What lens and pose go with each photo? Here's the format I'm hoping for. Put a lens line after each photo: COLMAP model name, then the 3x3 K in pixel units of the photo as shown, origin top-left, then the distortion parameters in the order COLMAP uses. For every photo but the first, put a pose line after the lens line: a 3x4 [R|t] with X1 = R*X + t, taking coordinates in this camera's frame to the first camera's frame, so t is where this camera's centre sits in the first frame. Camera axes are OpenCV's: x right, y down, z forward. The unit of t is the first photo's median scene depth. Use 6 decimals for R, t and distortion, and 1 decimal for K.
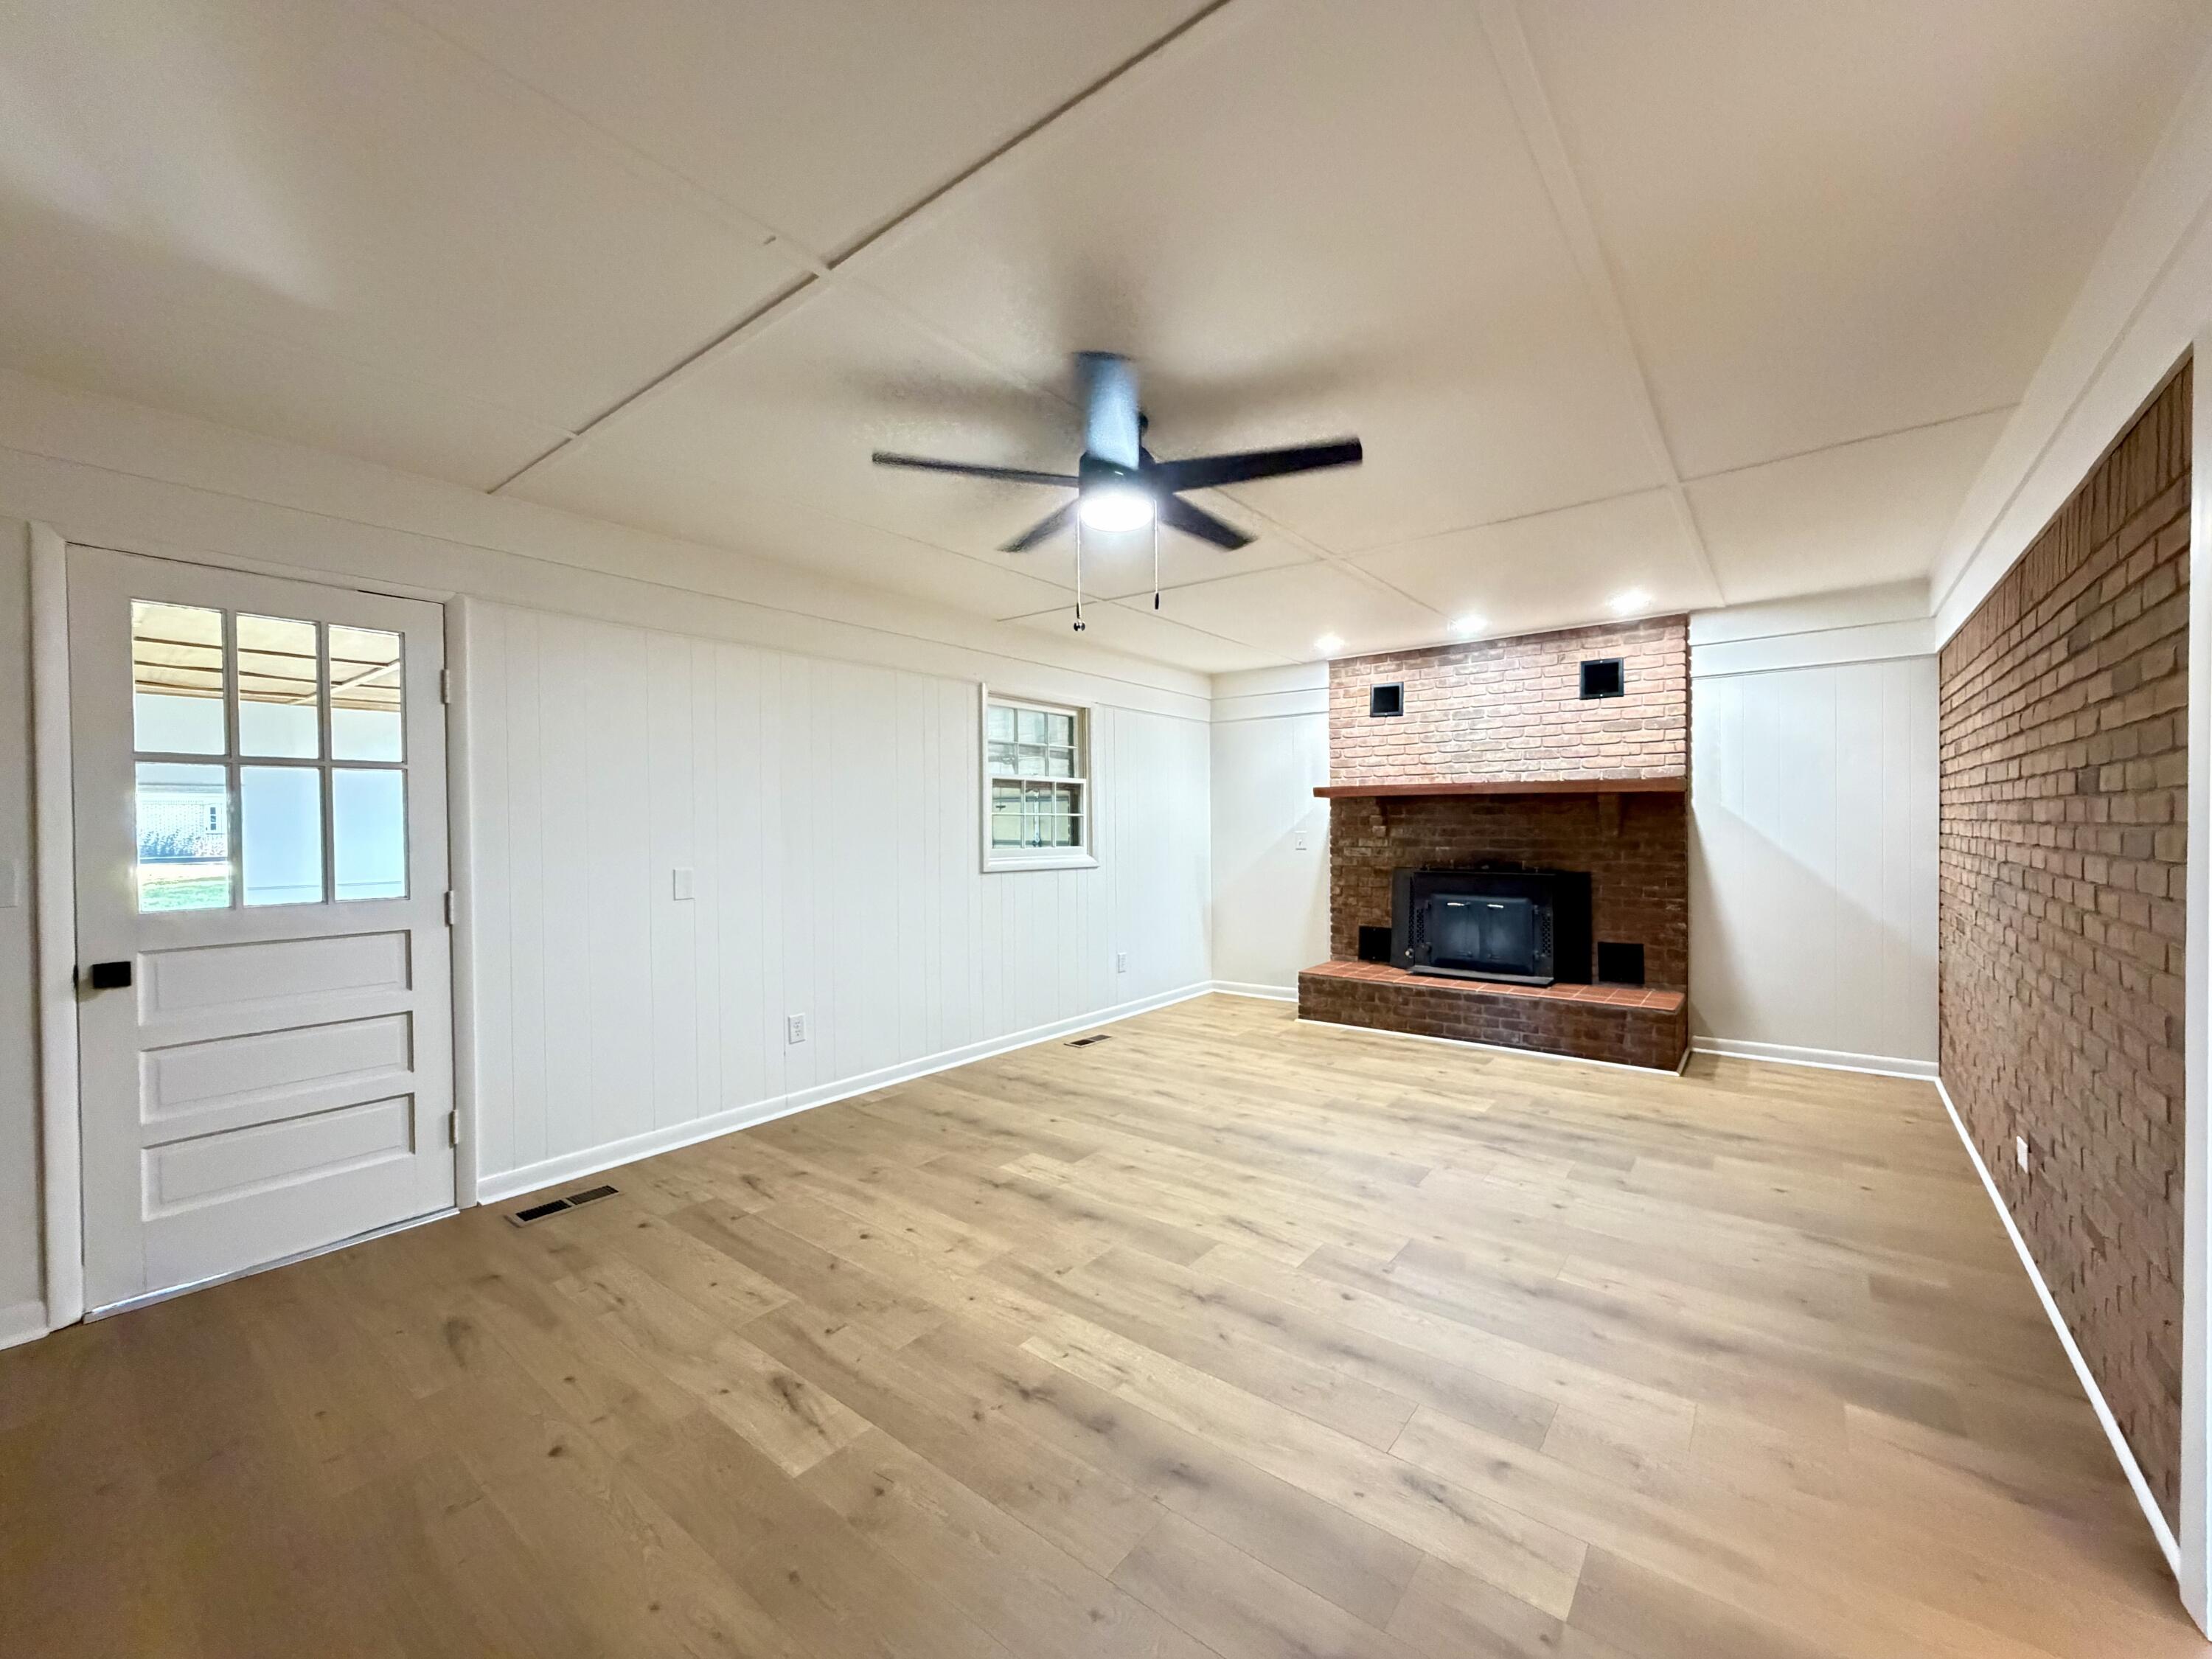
lens RADIAL K [[880.7, 0, 1108.0], [0, 880.7, 833.6], [0, 0, 1]] dist [-0.001073, 0.000223]
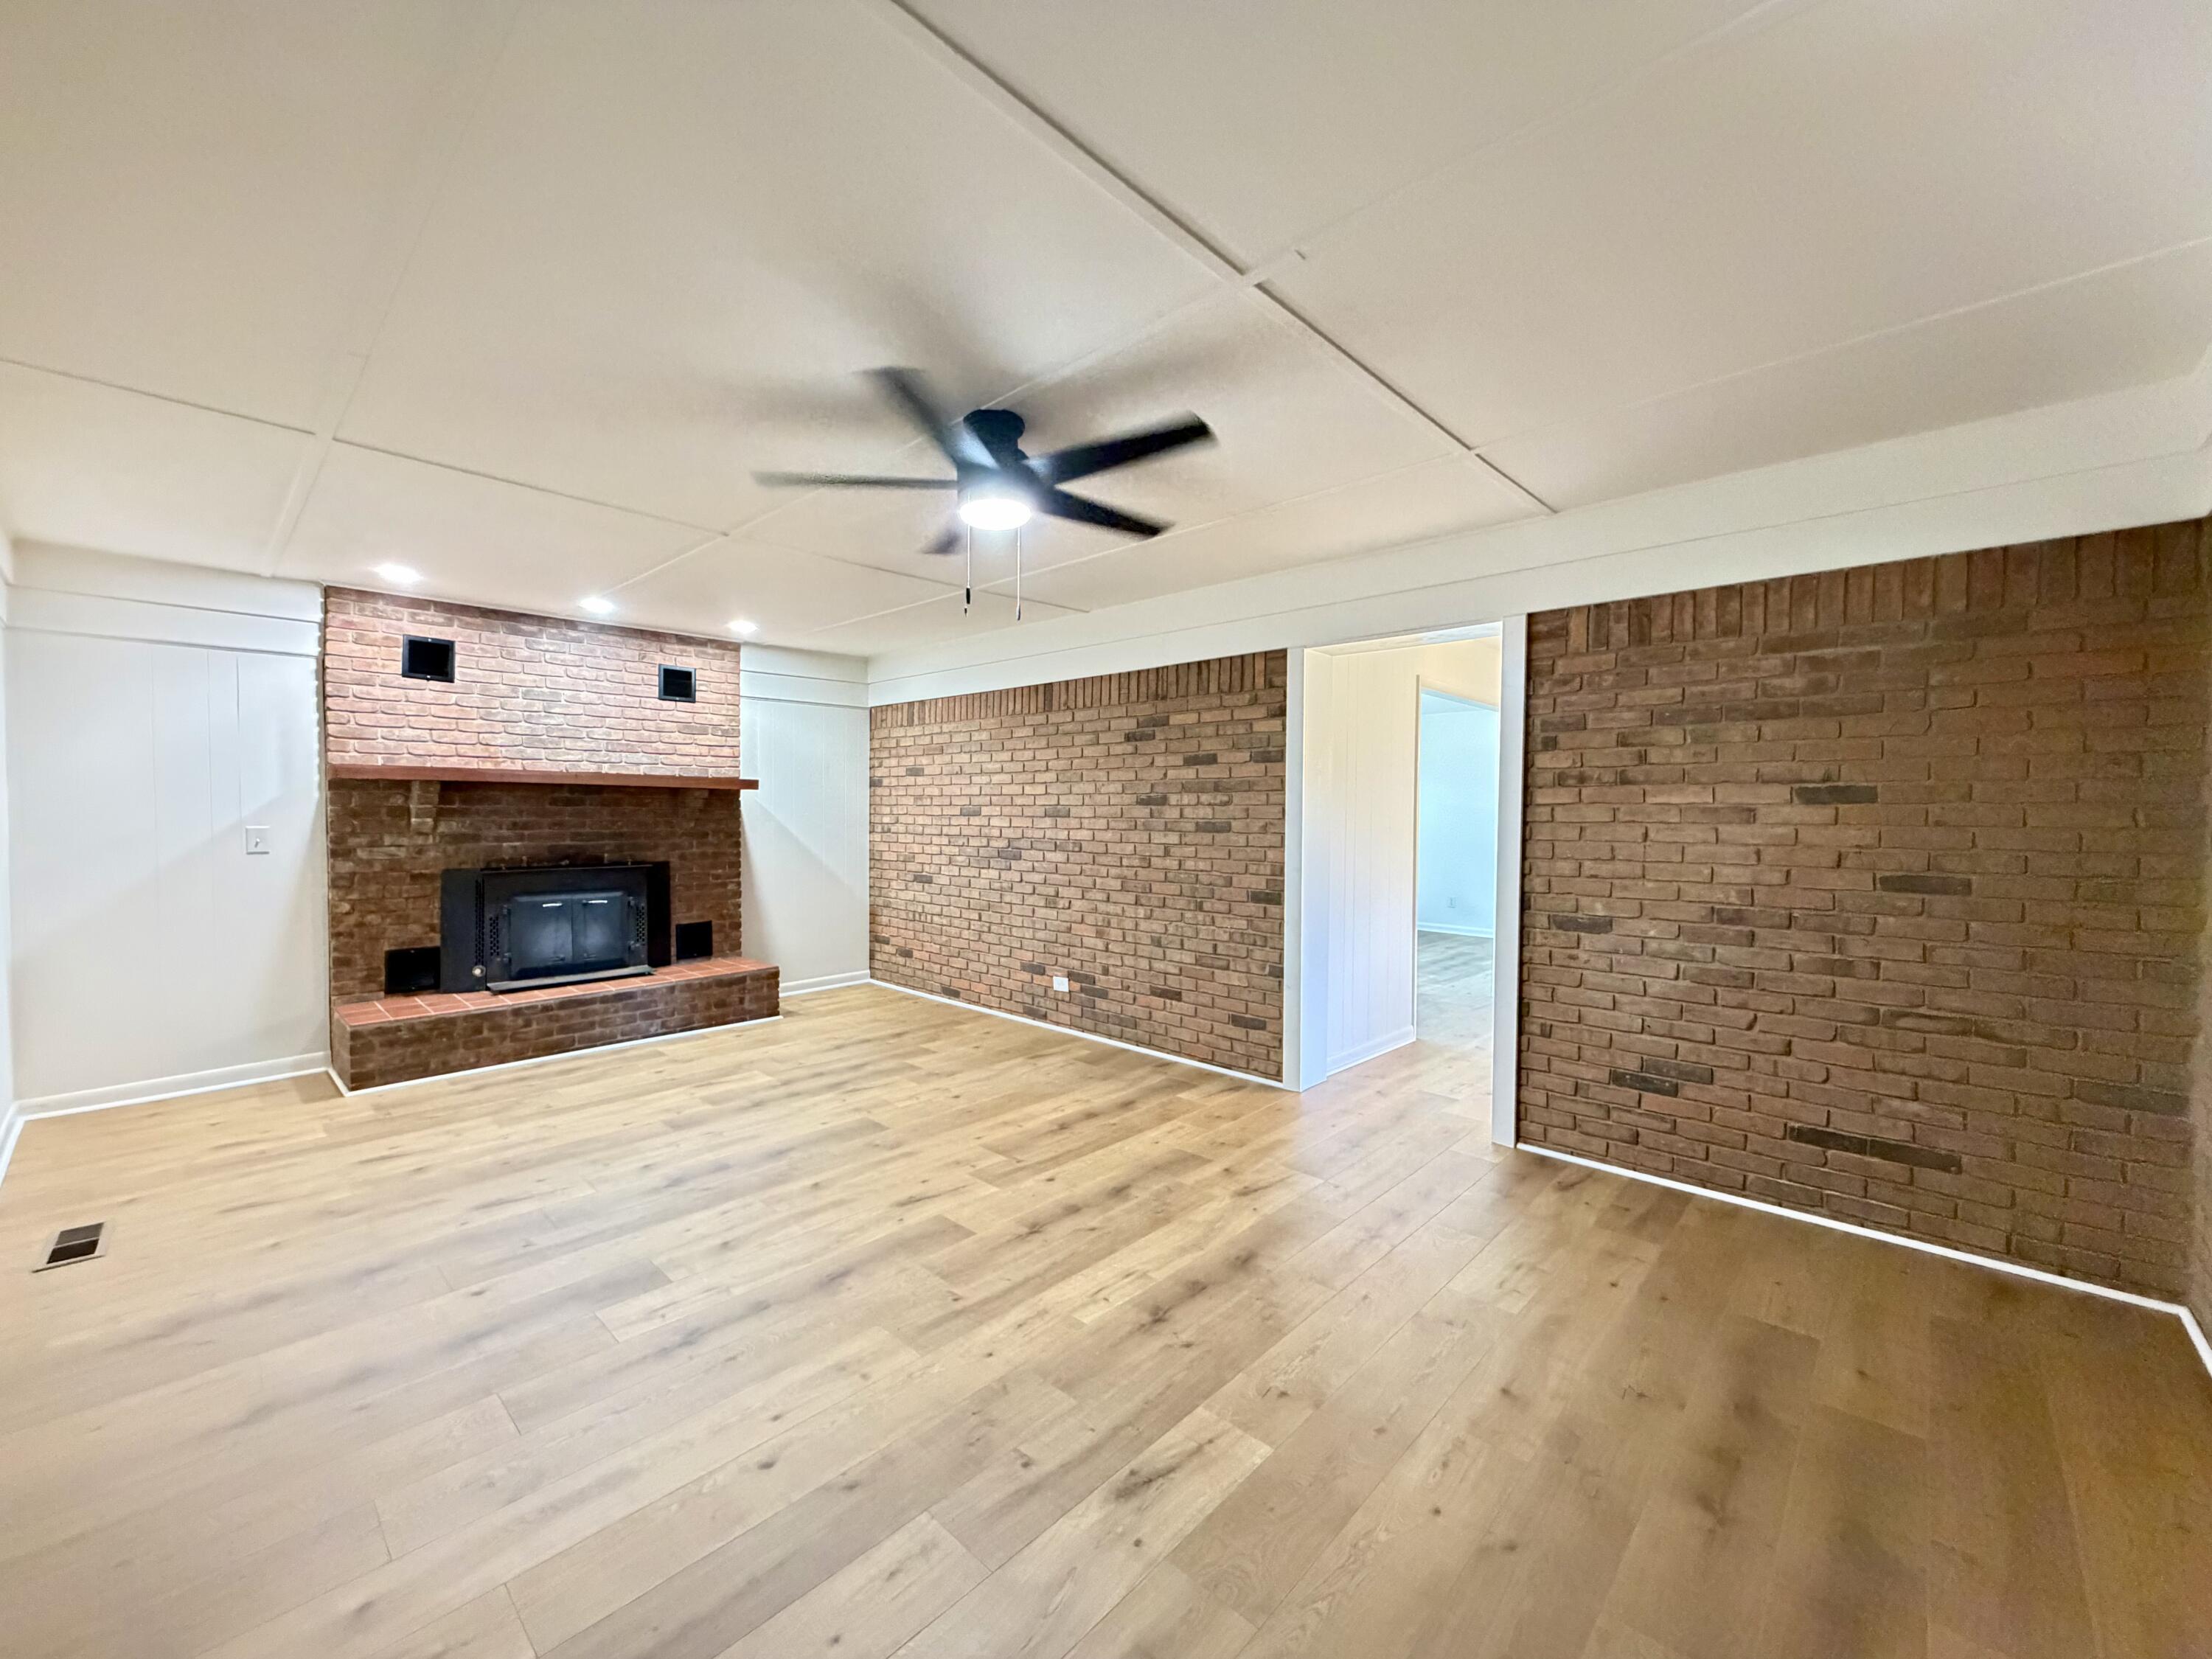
lens RADIAL K [[880.7, 0, 1097.4], [0, 880.7, 824.3], [0, 0, 1]] dist [-0.001073, 0.000223]
pose [[0.091257, -0.007245, 0.995801, -0.592468], [0.008398, 0.999944, 0.006505, -0.004780], [-0.995792, 0.007769, 0.091313, 0.469074]]
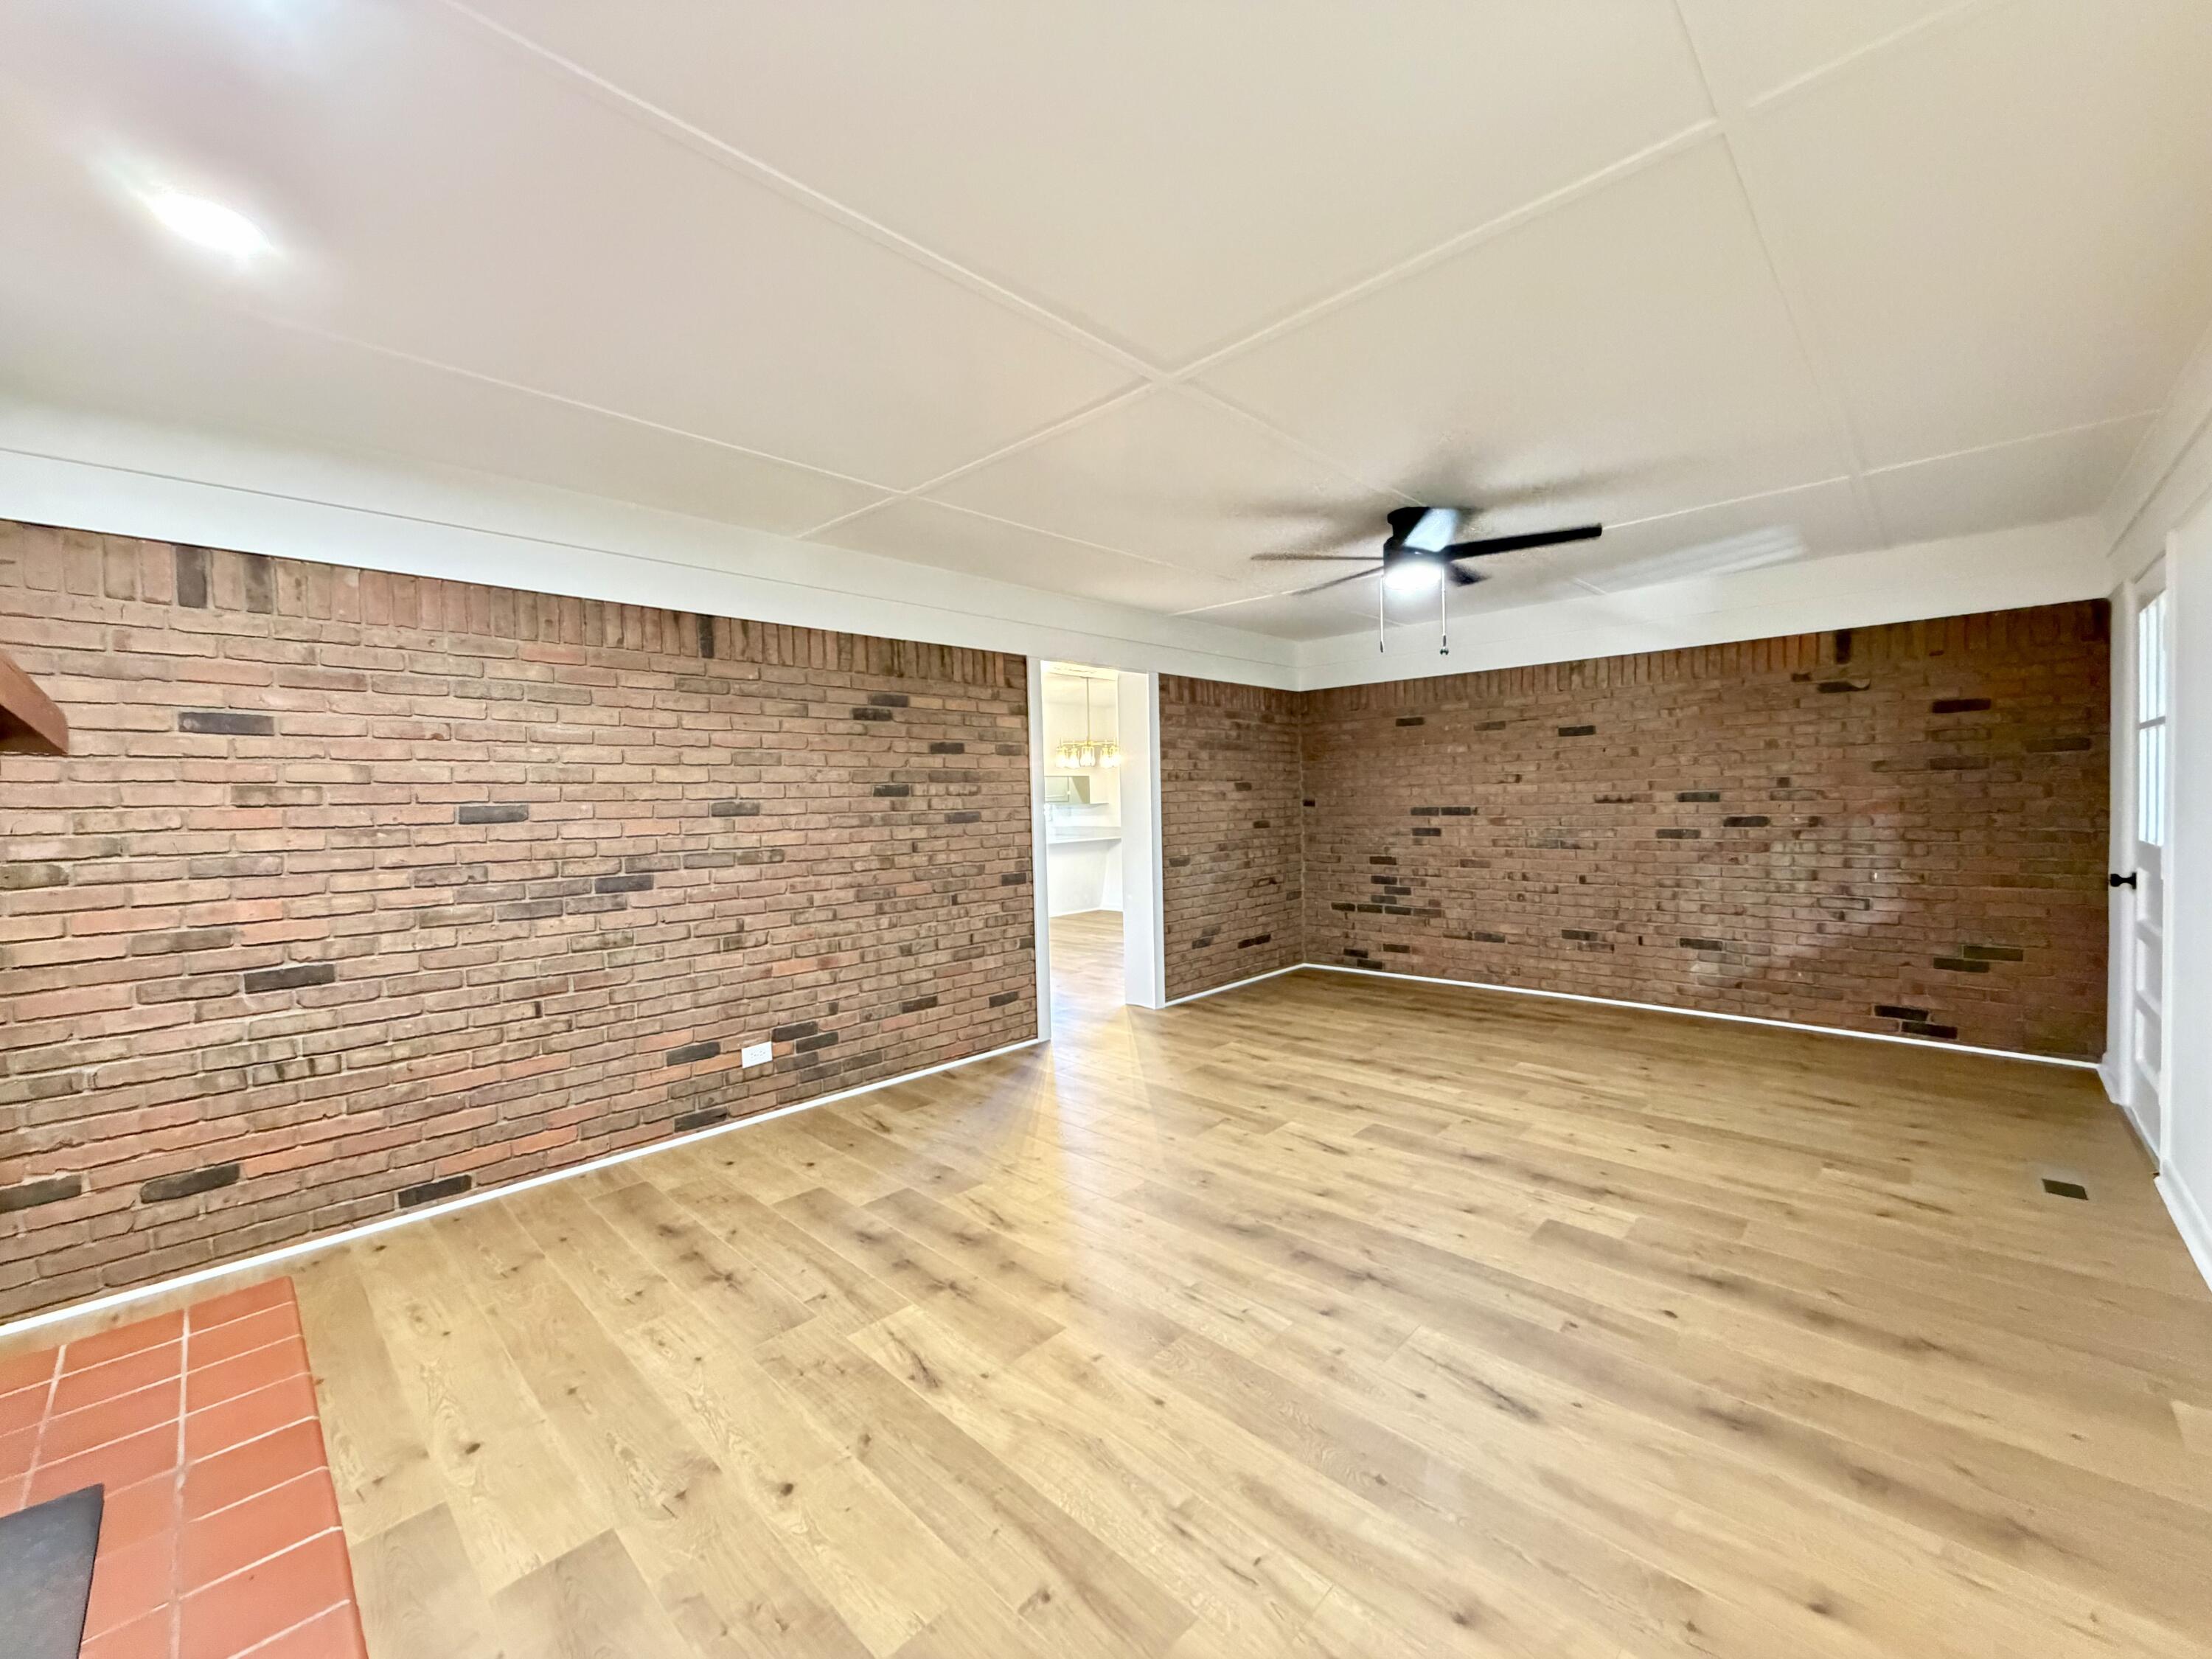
lens RADIAL K [[880.7, 0, 1108.8], [0, 880.7, 822.2], [0, 0, 1]] dist [-0.001073, 0.000223]
pose [[-0.994845, 0.027397, 0.097633, 0.218024], [0.031358, 0.998737, 0.039261, -0.023755], [-0.096434, 0.042121, -0.994448, 1.474270]]
